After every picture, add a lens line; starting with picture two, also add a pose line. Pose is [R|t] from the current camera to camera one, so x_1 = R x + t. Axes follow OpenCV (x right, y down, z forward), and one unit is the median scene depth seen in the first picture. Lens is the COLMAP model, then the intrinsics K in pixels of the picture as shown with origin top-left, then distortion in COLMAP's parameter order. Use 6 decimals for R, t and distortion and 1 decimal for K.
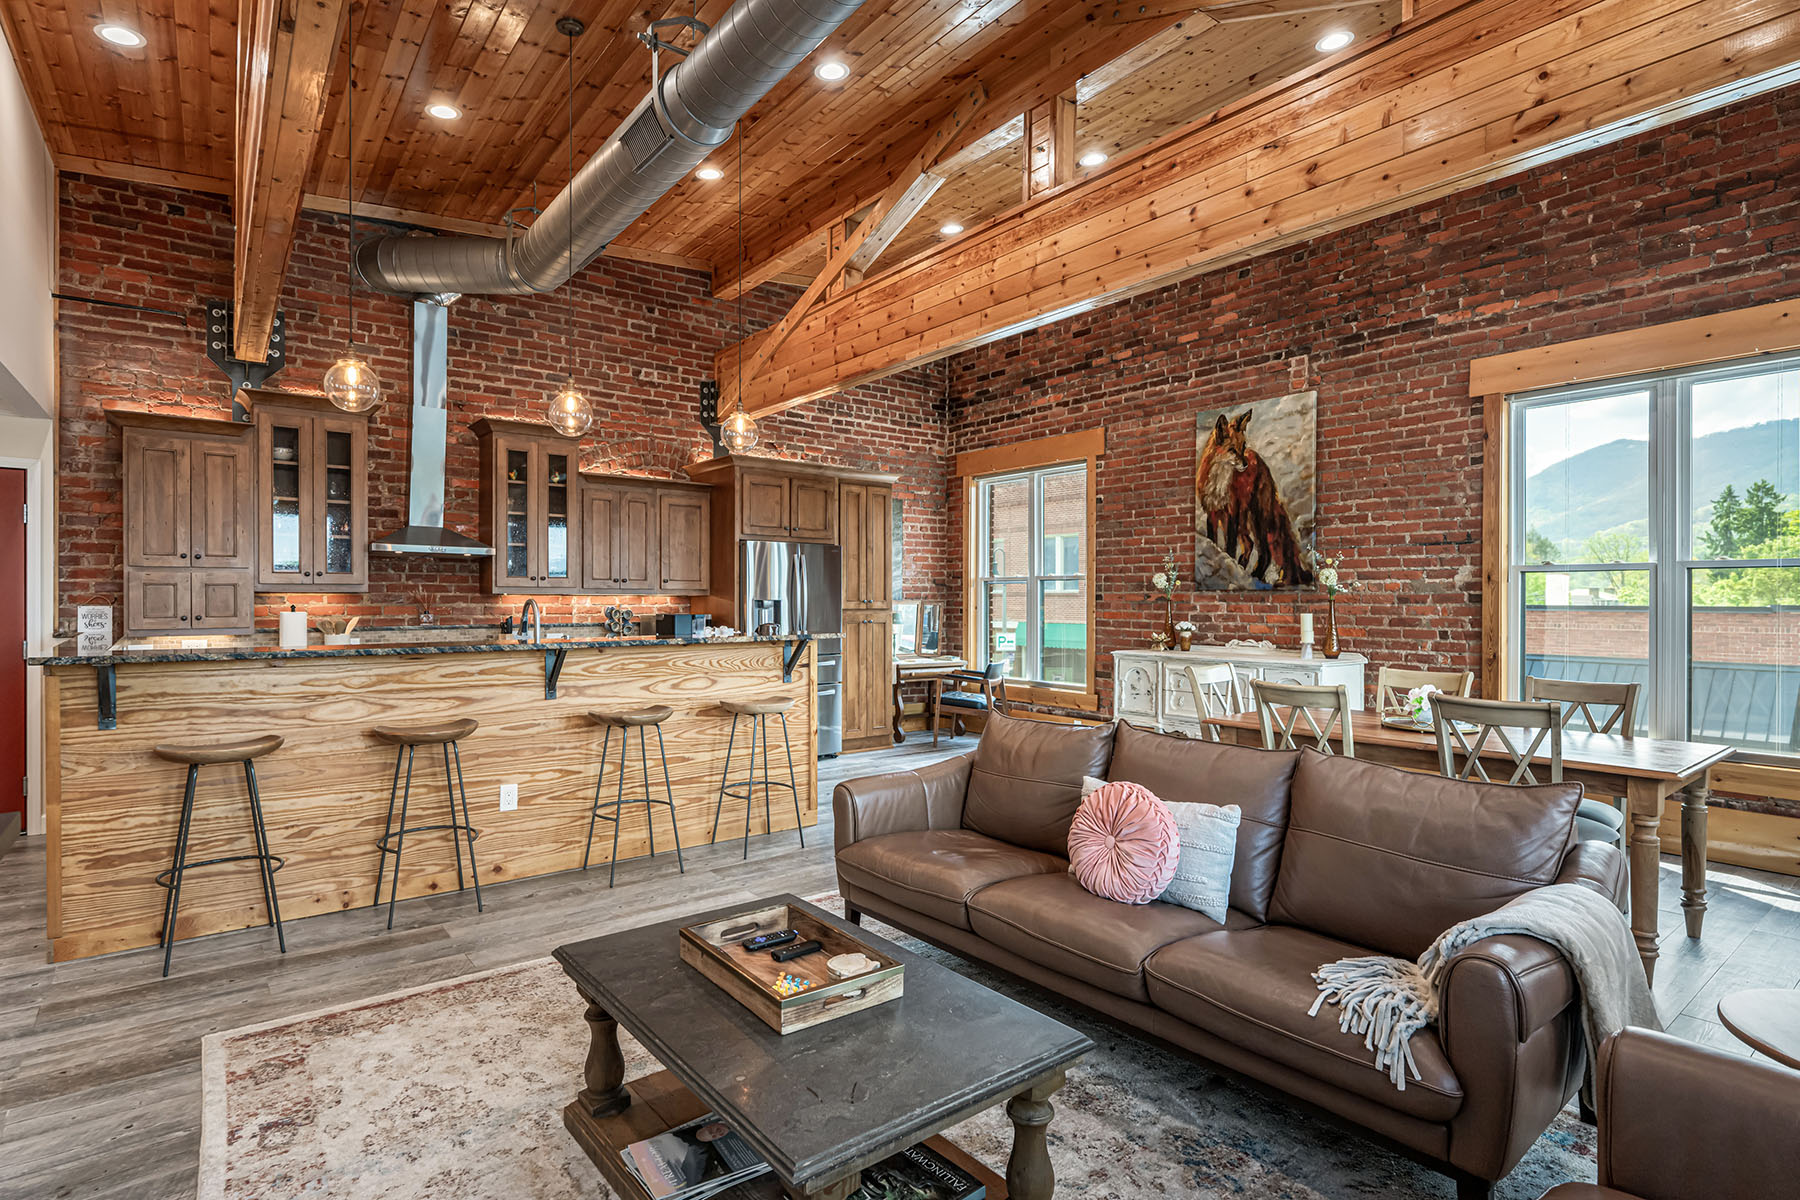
lens RADIAL K [[912.8, 0, 888.9], [0, 912.8, 605.3], [0, 0, 1]] dist [0.004278, -0.000697]
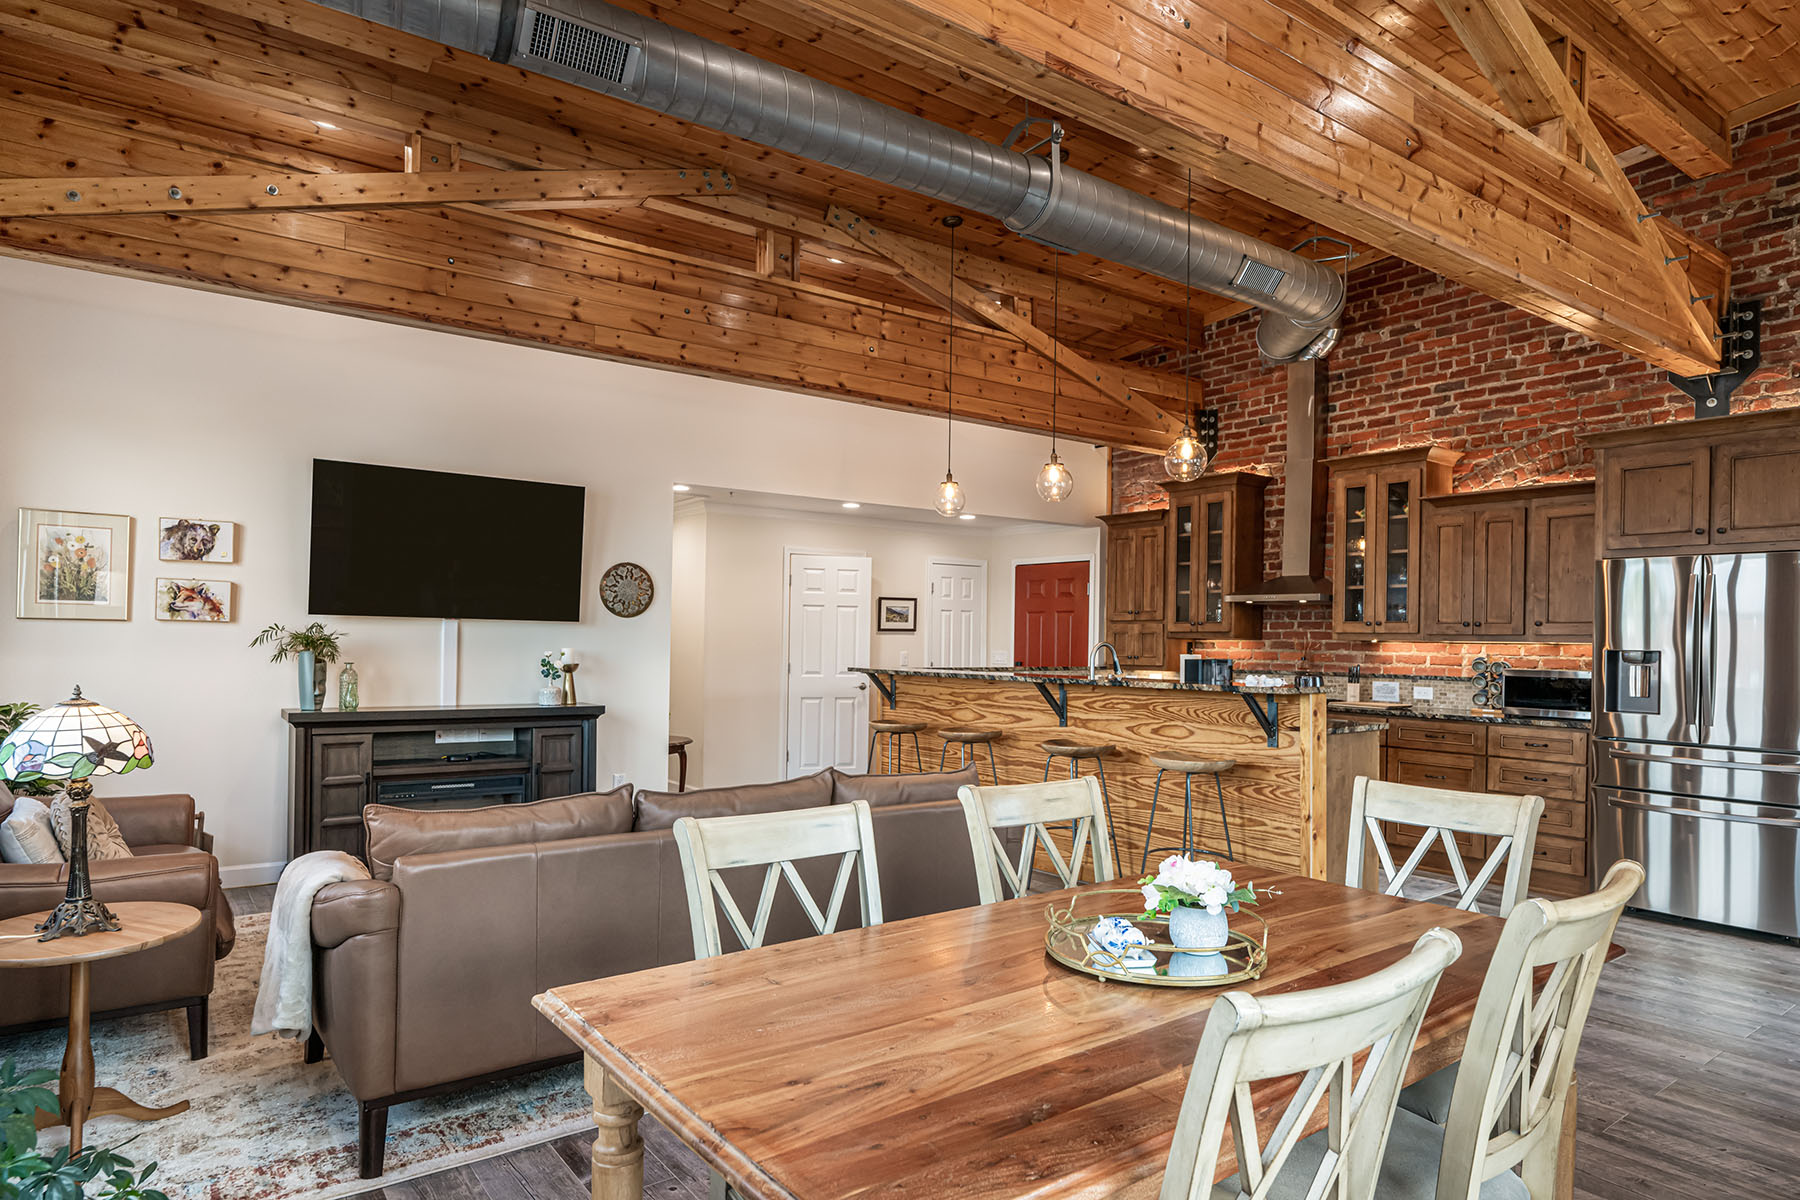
lens RADIAL K [[1027.8, 0, 878.3], [0, 1027.8, 629.2], [0, 0, 1]] dist [0.002980, 0.000276]
pose [[-0.035276, -0.013606, -0.999285, 0.652522], [-0.021200, 0.999693, -0.012863, -0.000242], [0.999153, 0.020731, -0.035554, 0.548071]]
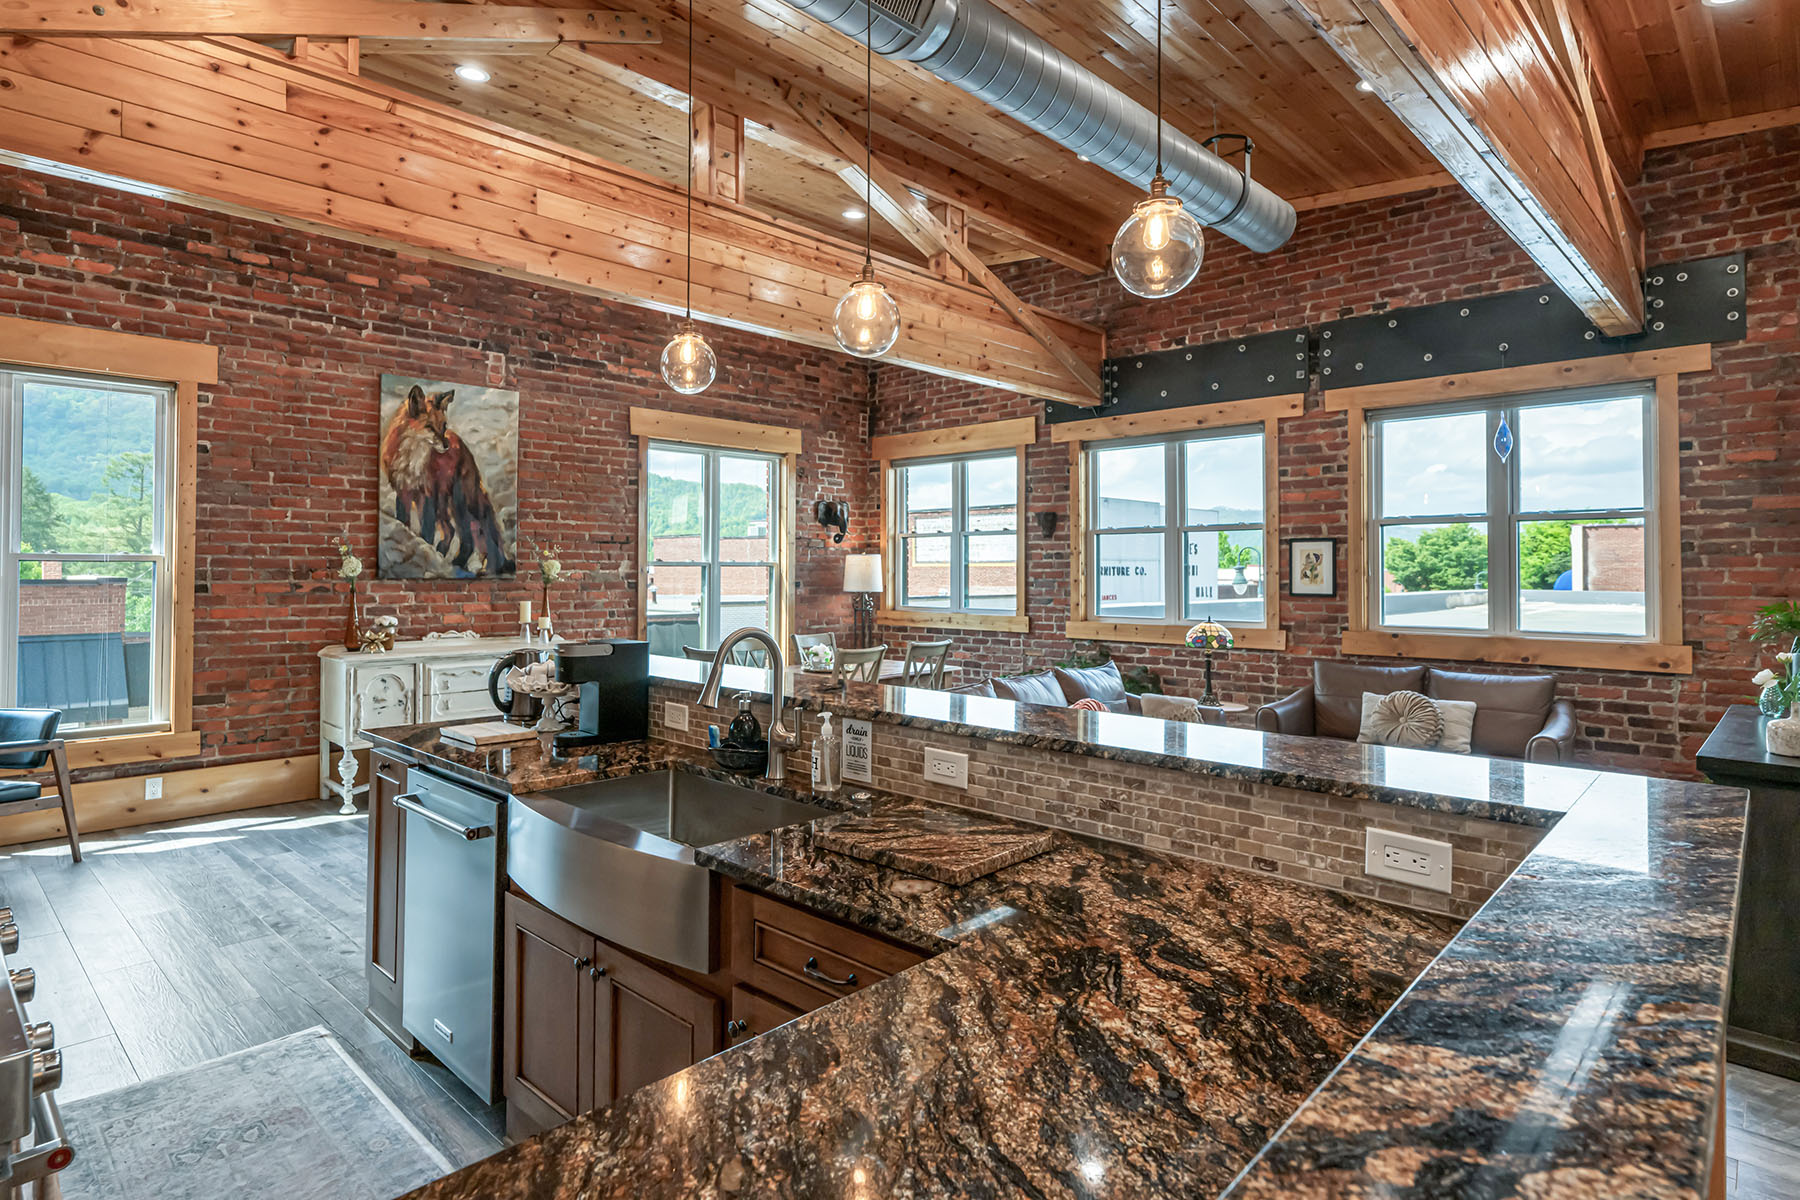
lens RADIAL K [[941.8, 0, 851.8], [0, 941.8, 559.8], [0, 0, 1]] dist [0.007078, -0.002507]
pose [[-0.121404, 0.007289, 0.992576, -0.652214], [0.003119, 0.999971, -0.006962, -0.029179], [-0.992598, 0.002251, -0.121423, 0.724654]]
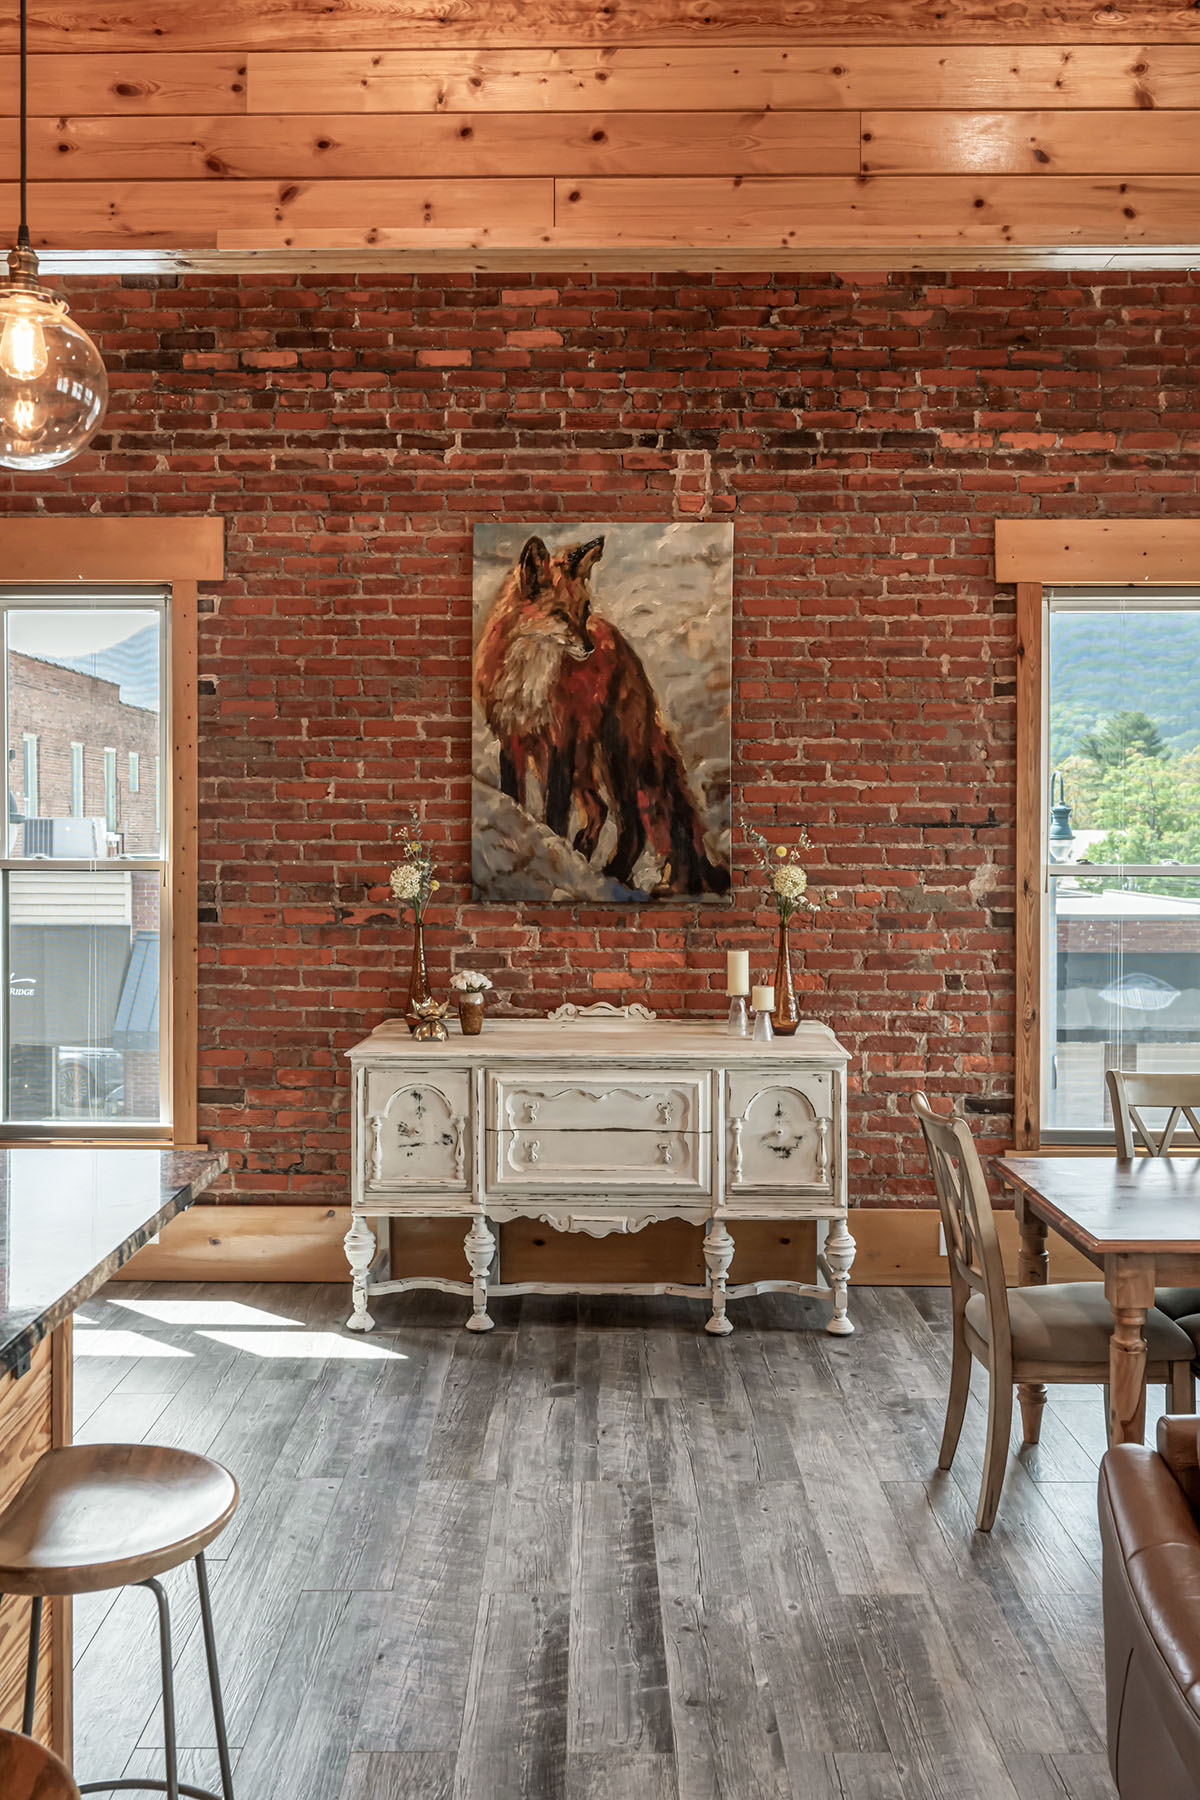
lens RADIAL K [[1605.3, 0, 609.6], [0, 1605.3, 850.5], [0, 0, 1]] dist [-0.002851, 0.001949]
pose [[0.615424, -0.011298, 0.788115, -0.294695], [0.005159, 0.999934, 0.010306, -0.055368], [-0.788179, -0.002277, 0.615442, 0.474691]]
